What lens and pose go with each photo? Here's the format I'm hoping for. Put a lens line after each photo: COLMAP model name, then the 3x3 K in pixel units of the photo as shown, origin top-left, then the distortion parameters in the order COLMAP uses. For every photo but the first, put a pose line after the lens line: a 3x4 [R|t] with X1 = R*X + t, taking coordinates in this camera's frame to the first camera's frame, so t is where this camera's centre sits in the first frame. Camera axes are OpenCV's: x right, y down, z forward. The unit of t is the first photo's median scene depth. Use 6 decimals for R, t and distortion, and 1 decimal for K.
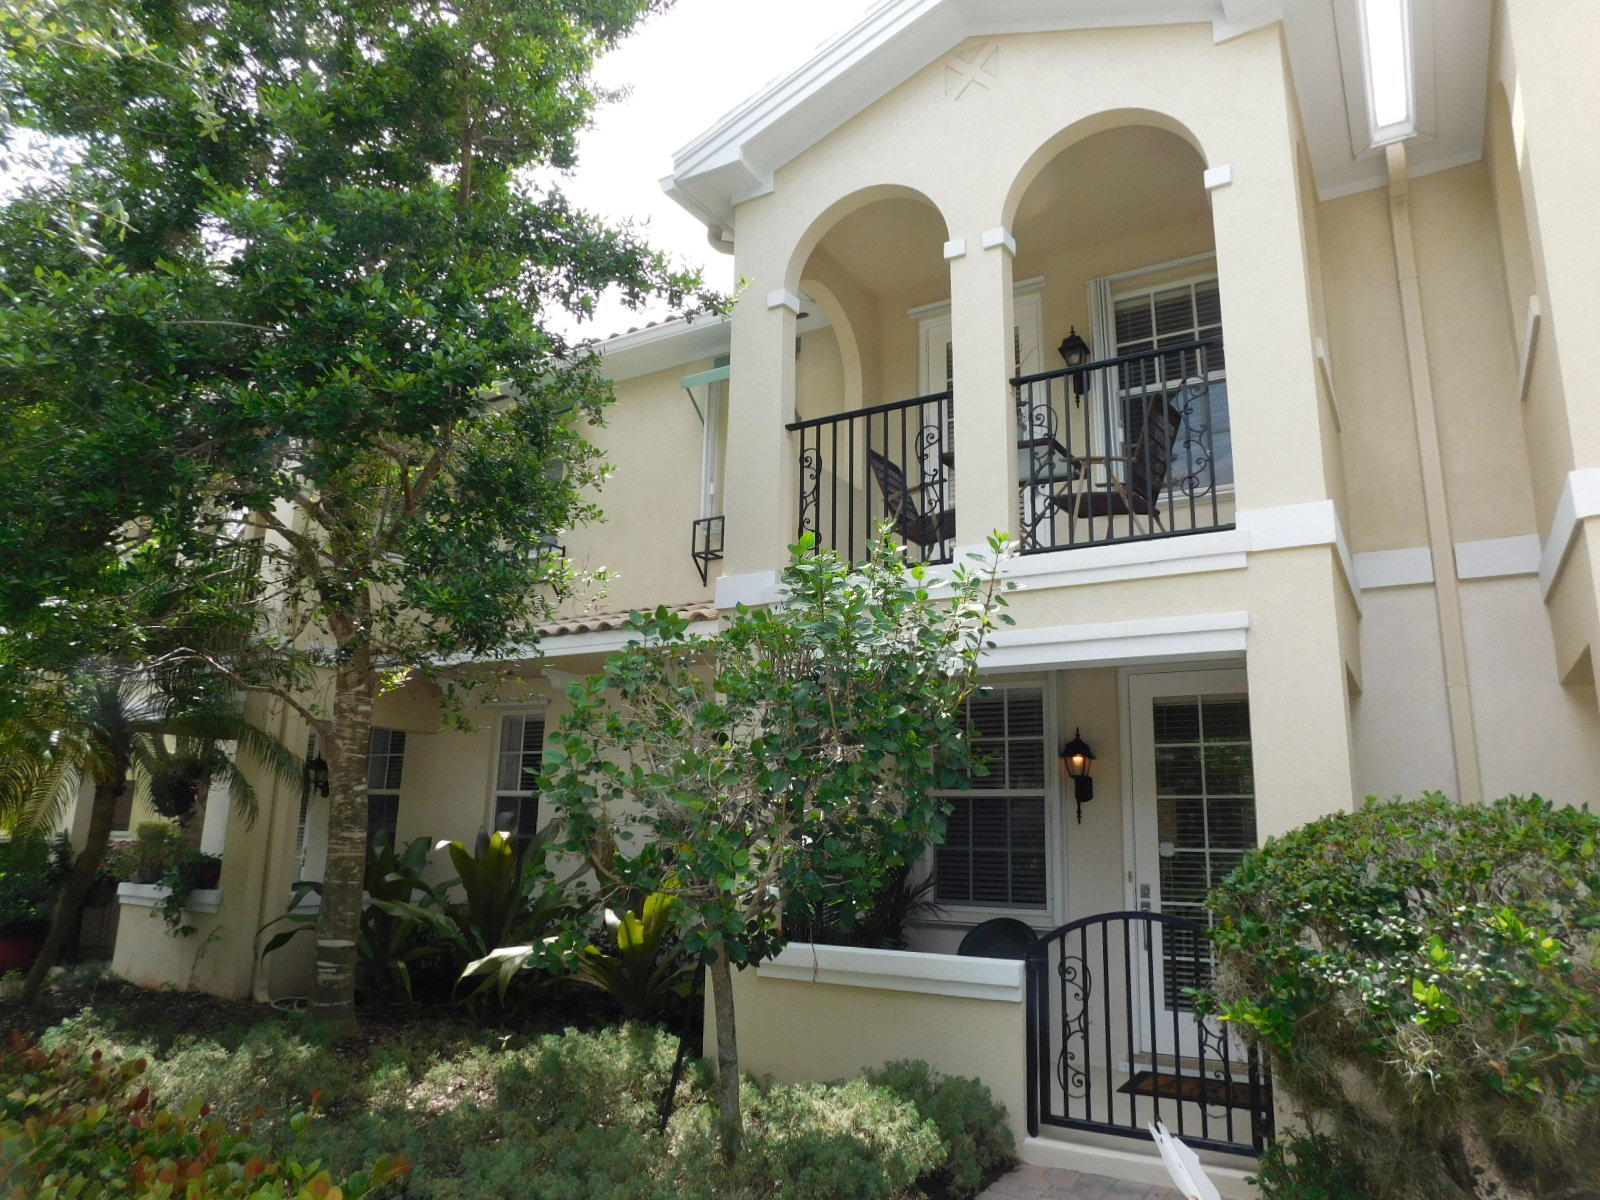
lens RADIAL K [[1056.4, 0, 808.8], [0, 1056.4, 600.3], [0, 0, 1]] dist [-0.033536, 0.002751]
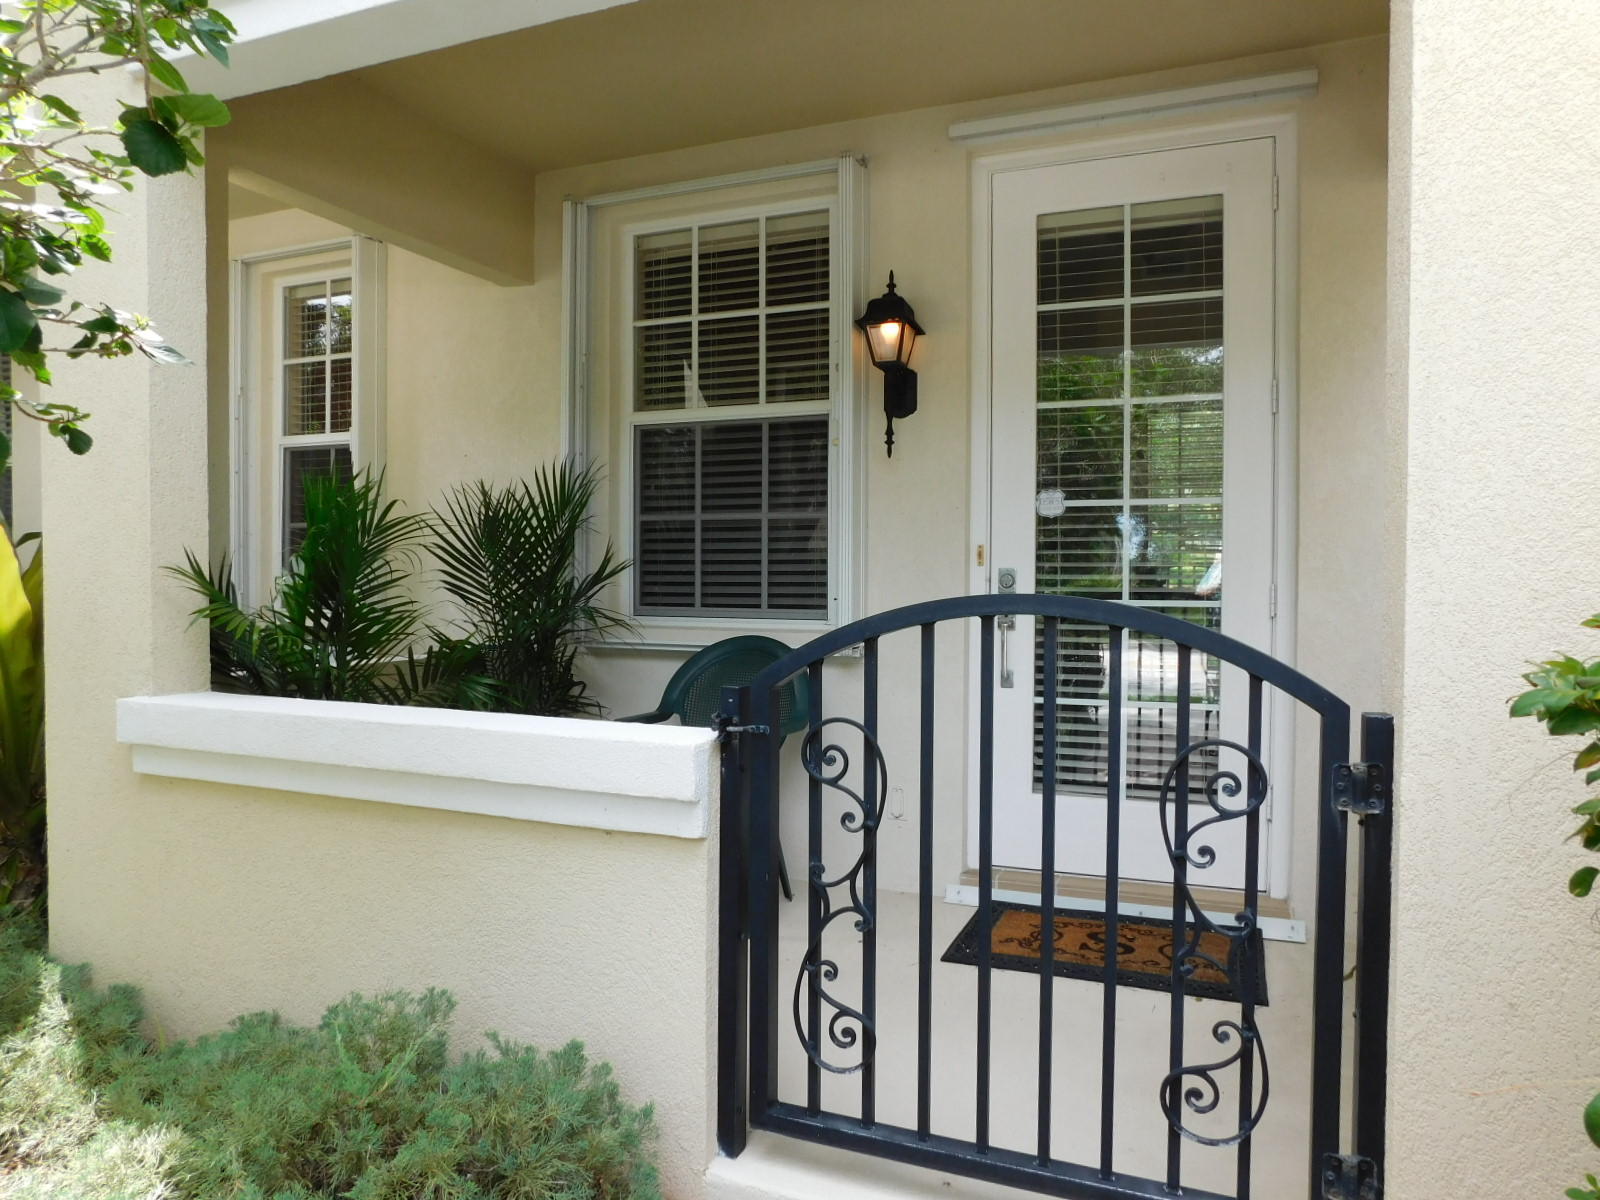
lens RADIAL K [[1056.4, 0, 796.9], [0, 1056.4, 598.2], [0, 0, 1]] dist [-0.033536, 0.002751]
pose [[0.990267, -0.021470, 0.137515, 0.186625], [-0.012298, 0.970668, 0.240110, 0.209547], [-0.138636, -0.239464, 0.960956, 0.657609]]
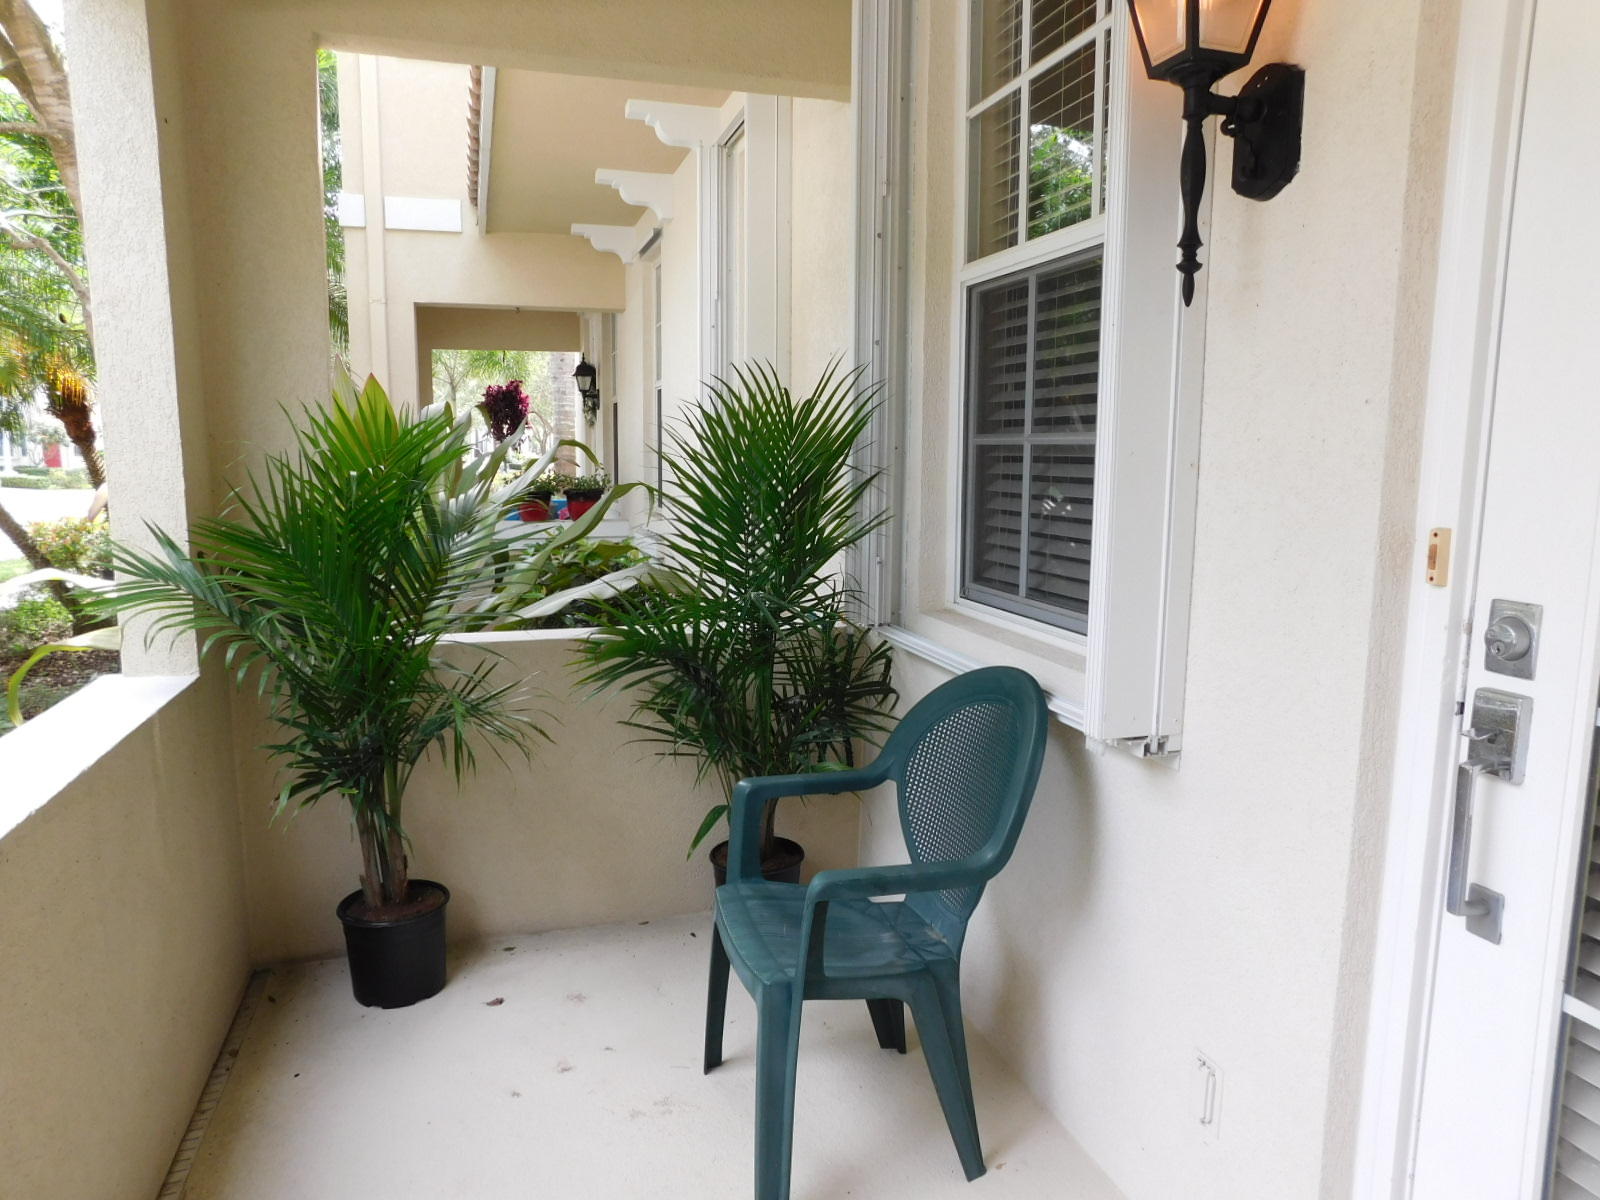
lens RADIAL K [[1056.4, 0, 797.7], [0, 1056.4, 597.0], [0, 0, 1]] dist [-0.033536, 0.002751]
pose [[0.735457, 0.074769, -0.673434, 0.463613], [0.158227, 0.947462, 0.277994, 0.265225], [0.658838, -0.311008, 0.684987, 1.052591]]
